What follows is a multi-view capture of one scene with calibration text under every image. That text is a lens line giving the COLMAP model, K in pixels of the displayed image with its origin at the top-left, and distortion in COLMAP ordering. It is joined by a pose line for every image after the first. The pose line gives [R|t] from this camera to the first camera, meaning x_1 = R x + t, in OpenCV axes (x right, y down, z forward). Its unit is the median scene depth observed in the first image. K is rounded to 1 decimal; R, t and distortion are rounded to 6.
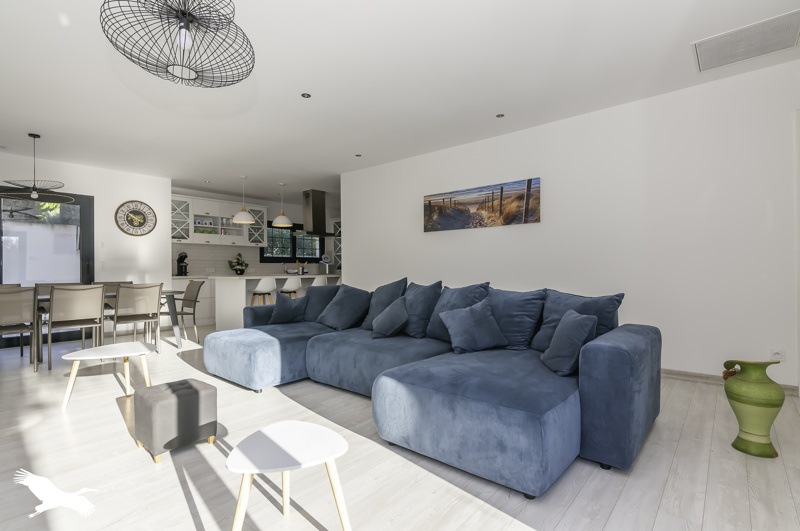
lens RADIAL K [[379.3, 0, 402.7], [0, 379.3, 270.3], [0, 0, 1]] dist [0.002161, 0.000158]
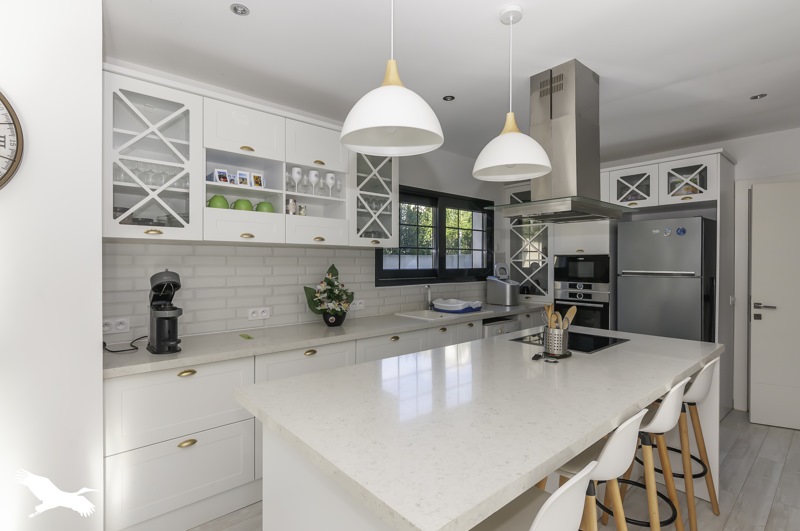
lens RADIAL K [[379.3, 0, 397.4], [0, 379.3, 260.4], [0, 0, 1]] dist [0.002161, 0.000158]
pose [[0.989136, 0.007134, -0.146831, -0.326087], [-0.007379, 0.999972, -0.001128, -0.052051], [0.146819, 0.002200, 0.989161, 0.669722]]
